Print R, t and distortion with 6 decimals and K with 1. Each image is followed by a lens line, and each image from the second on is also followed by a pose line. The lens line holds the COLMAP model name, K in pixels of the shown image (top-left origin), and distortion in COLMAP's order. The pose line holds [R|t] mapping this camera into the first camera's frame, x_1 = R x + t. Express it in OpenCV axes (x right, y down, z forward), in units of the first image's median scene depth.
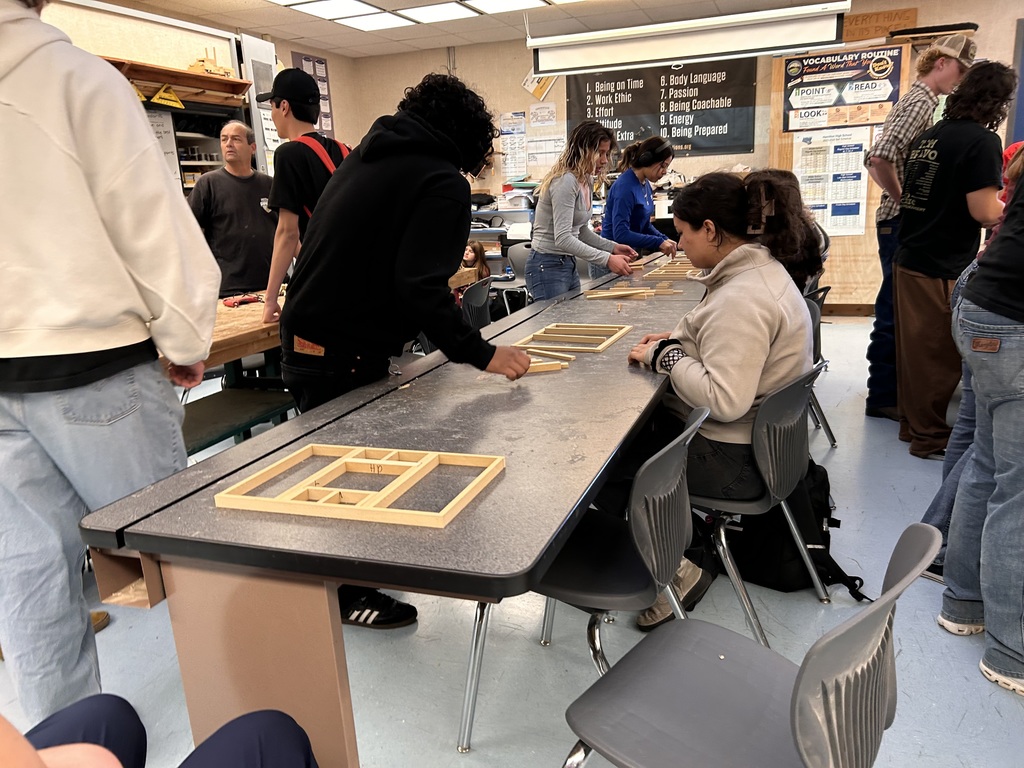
lens RADIAL K [[792.2, 0, 495.4], [0, 792.2, 402.8], [0, 0, 1]] dist [0.036396, -0.058018]
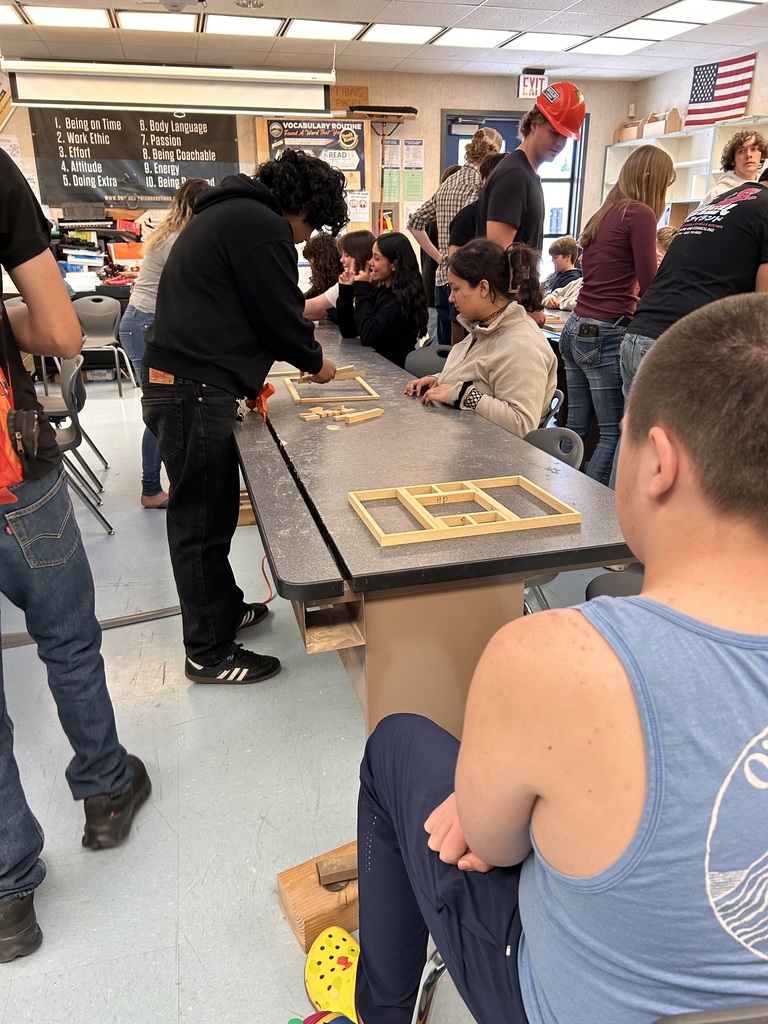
lens RADIAL K [[792.2, 0, 395.9], [0, 792.2, 547.2], [0, 0, 1]] dist [0.036396, -0.058018]
pose [[0.796929, -0.181478, 0.576169, -0.213458], [0.119292, 0.982302, 0.144401, -0.006196], [-0.592177, -0.046345, 0.804474, 0.021521]]
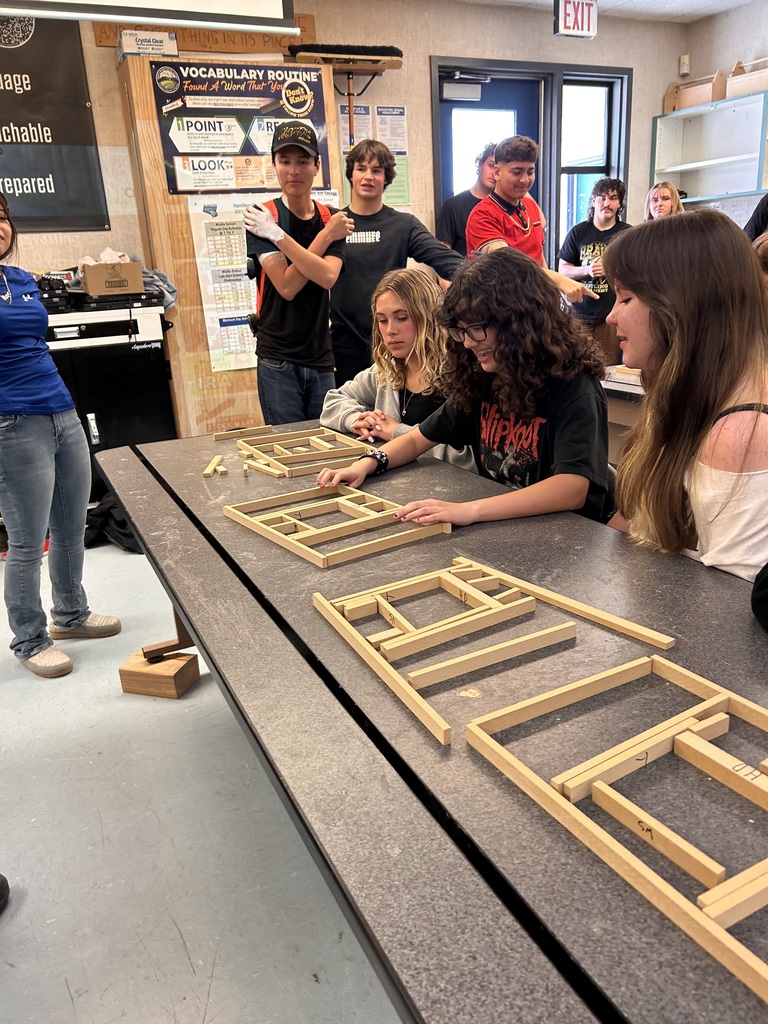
lens RADIAL K [[792.2, 0, 387.3], [0, 792.2, 518.7], [0, 0, 1]] dist [0.036396, -0.058018]
pose [[0.651768, -0.224027, 0.724576, -0.005766], [0.217560, 0.970453, 0.104350, -0.141343], [-0.726544, 0.089627, 0.681249, 0.527967]]
